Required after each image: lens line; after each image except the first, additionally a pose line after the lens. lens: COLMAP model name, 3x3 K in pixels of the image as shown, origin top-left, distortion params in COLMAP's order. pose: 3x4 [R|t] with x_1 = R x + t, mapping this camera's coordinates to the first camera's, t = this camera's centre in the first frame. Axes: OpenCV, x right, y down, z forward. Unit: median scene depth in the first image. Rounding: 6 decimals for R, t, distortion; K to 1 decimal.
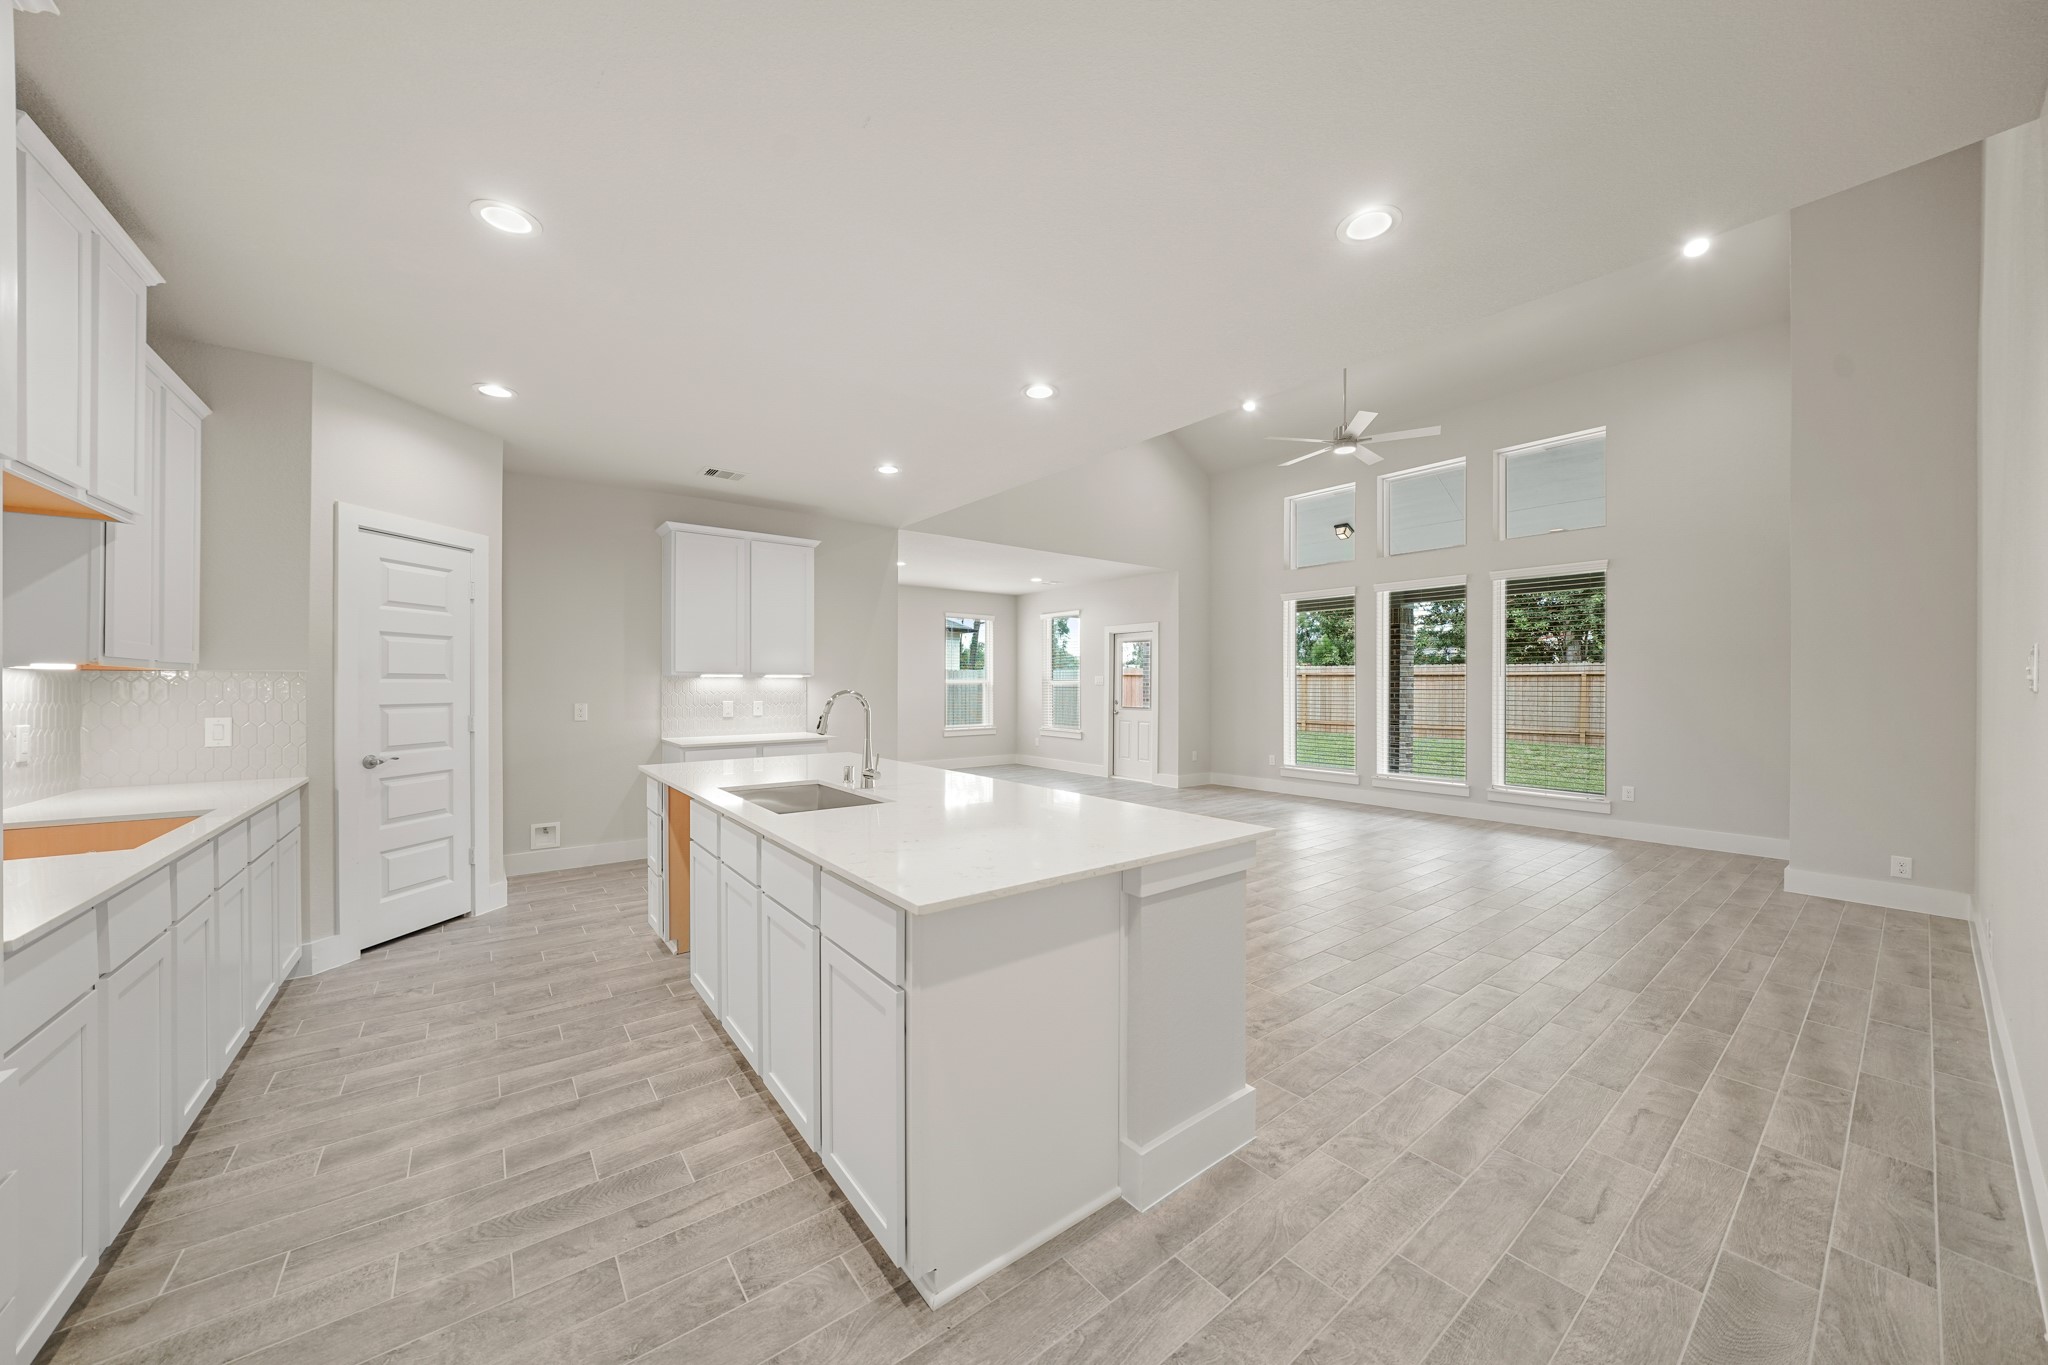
lens RADIAL K [[710.7, 0, 1021.6], [0, 710.7, 684.9], [0, 0, 1]] dist [-0.020340, 0.000415]
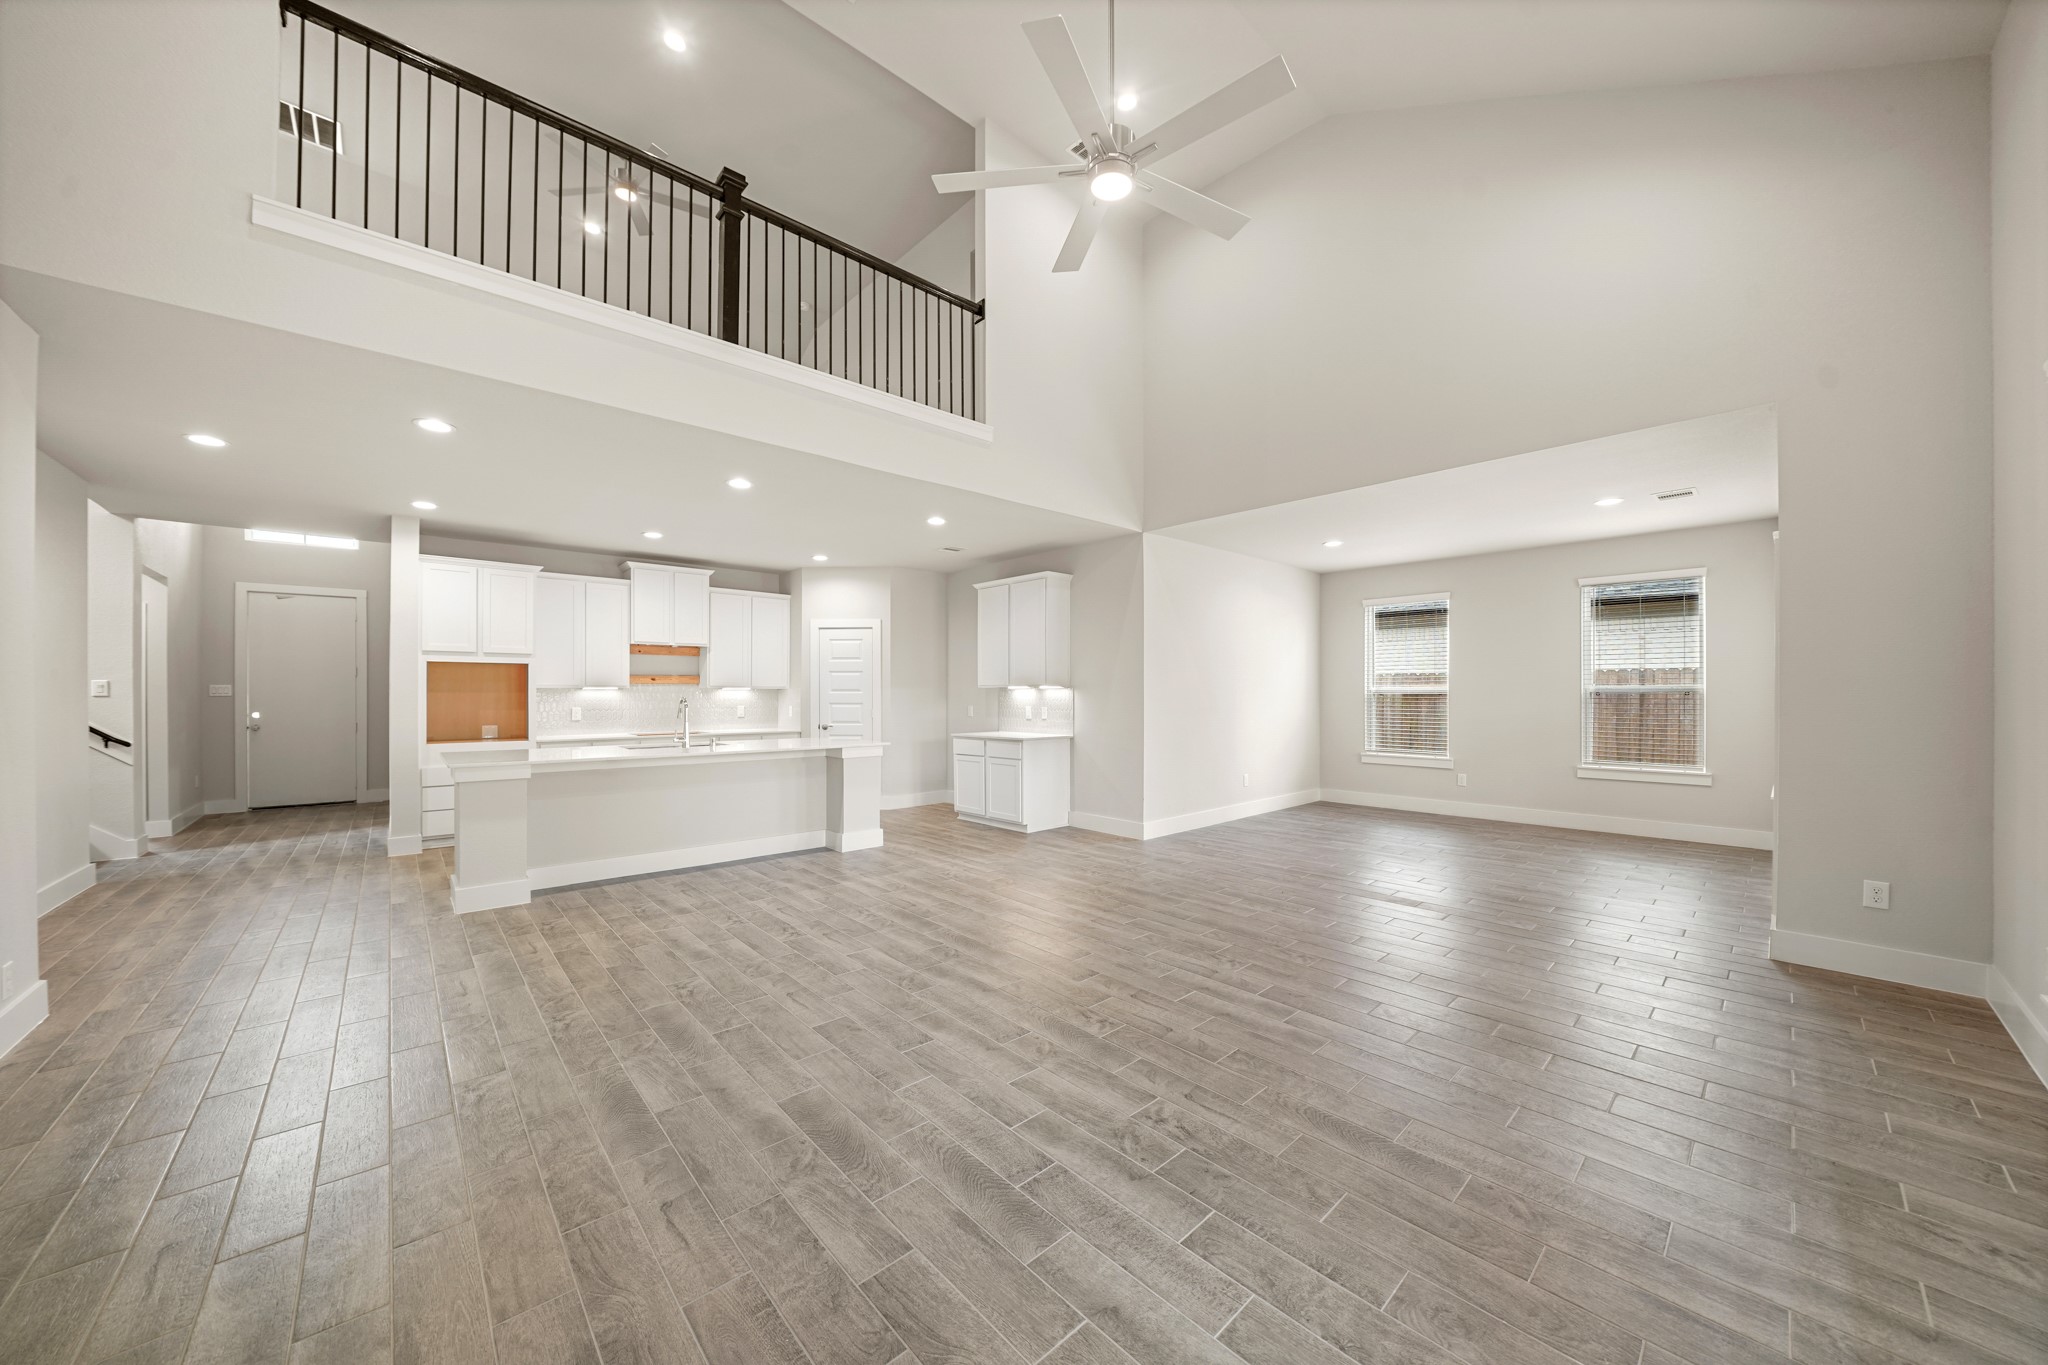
lens RADIAL K [[710.7, 0, 1017.3], [0, 710.7, 693.1], [0, 0, 1]] dist [-0.020340, 0.000415]
pose [[0.072825, -0.002276, -0.997342, 0.802415], [0.001442, 0.999997, -0.002177, 0.000993], [0.997344, -0.001279, 0.072828, 0.800661]]
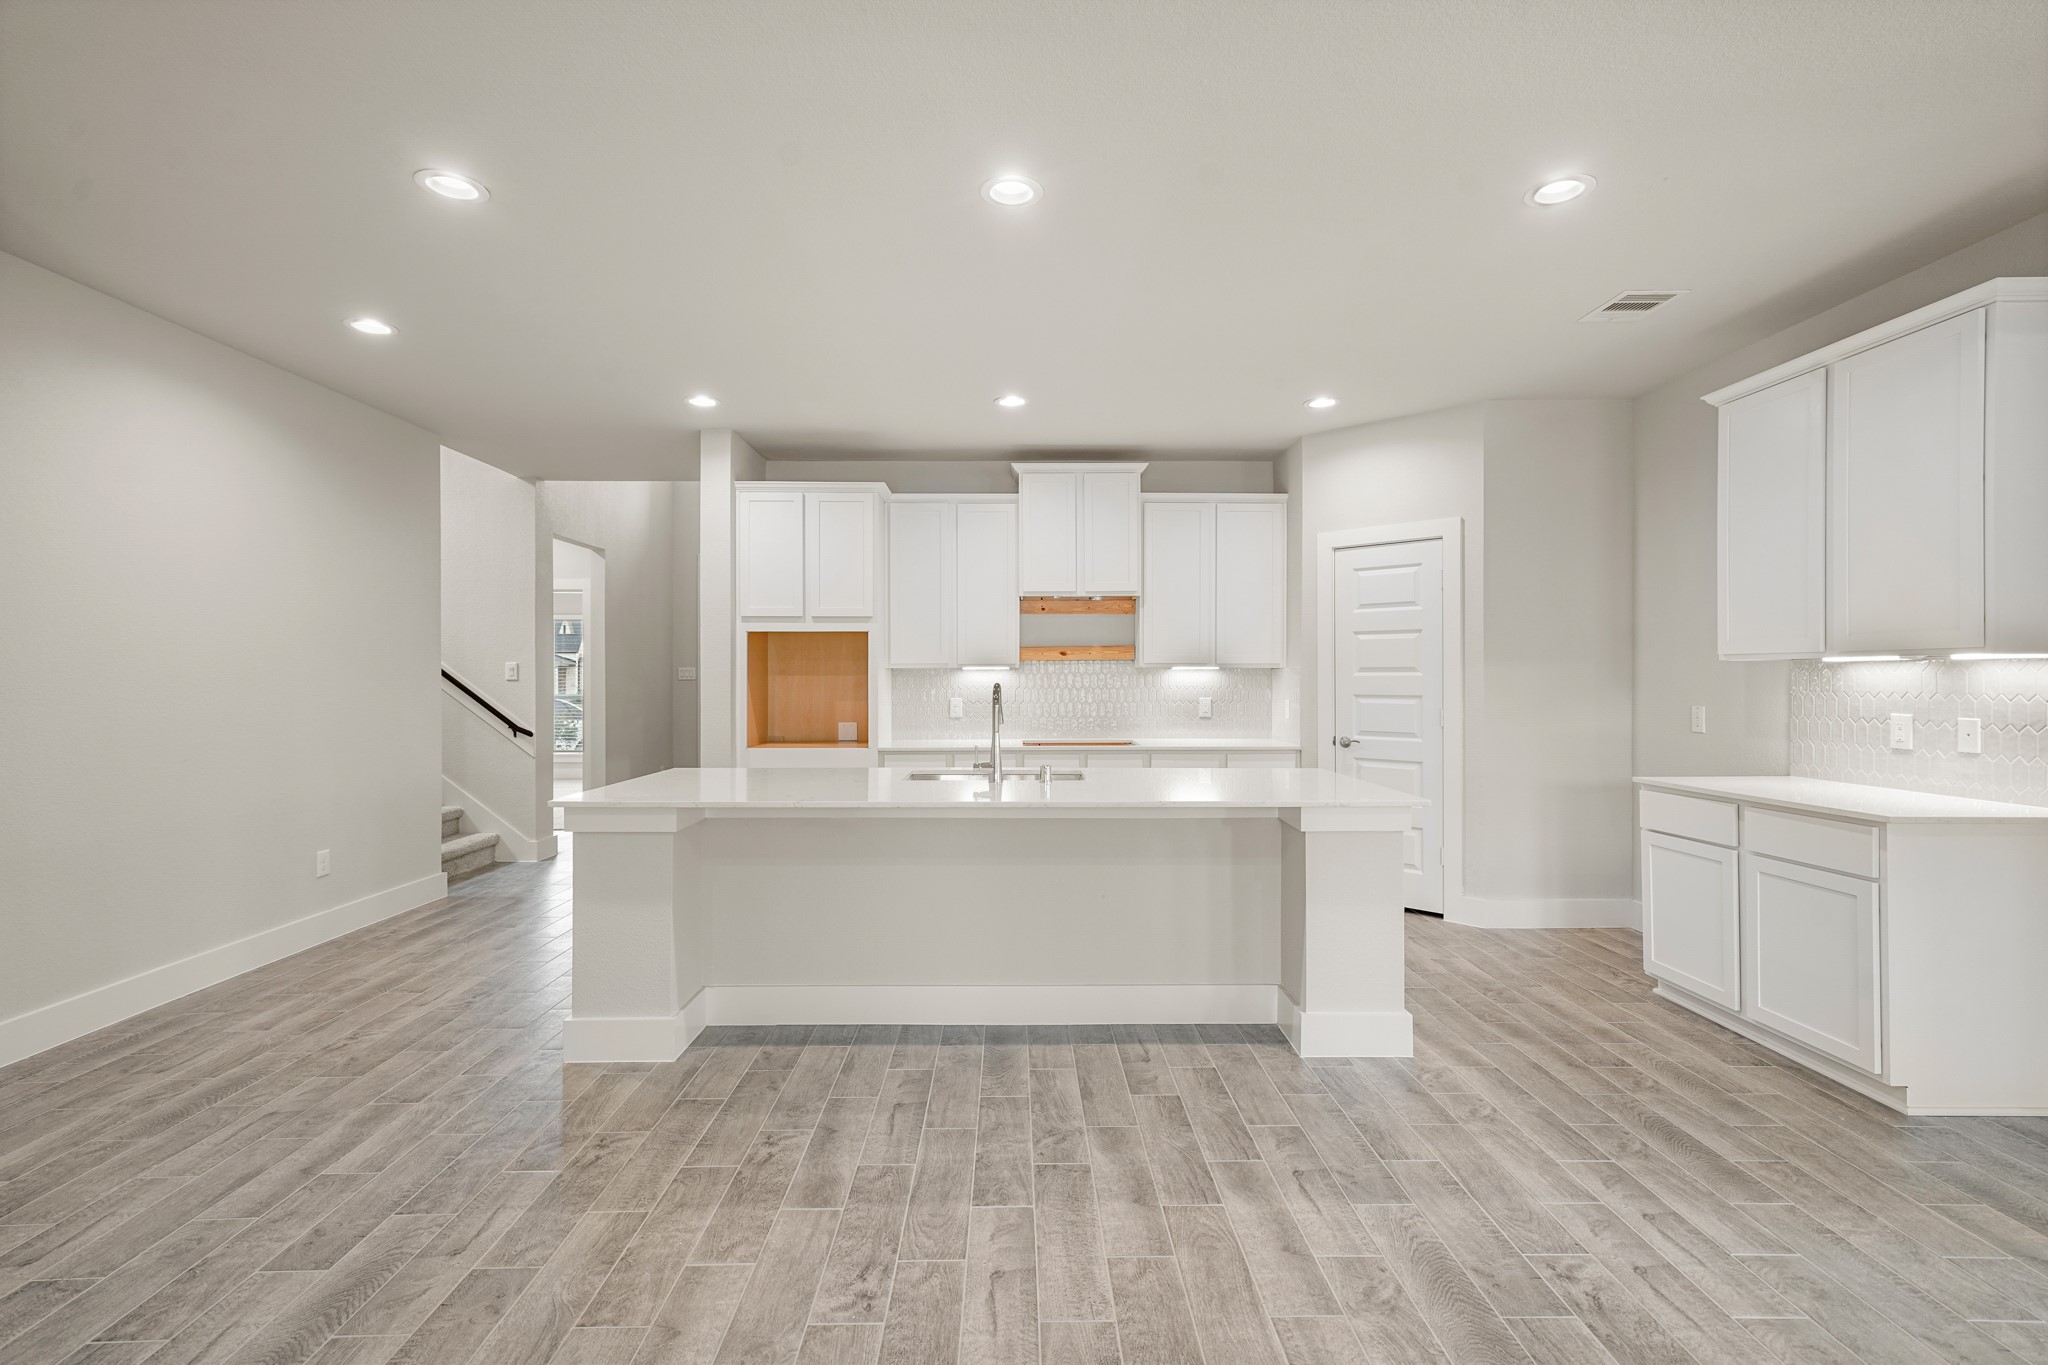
lens RADIAL K [[930.2, 0, 1024.5], [0, 930.2, 680.1], [0, 0, 1]] dist [0.008633, 0.001701]
pose [[-0.596830, 0.003145, -0.802362, 0.361698], [0.001119, 0.999995, 0.003087, -0.000885], [0.802367, 0.000945, -0.596830, 0.822480]]
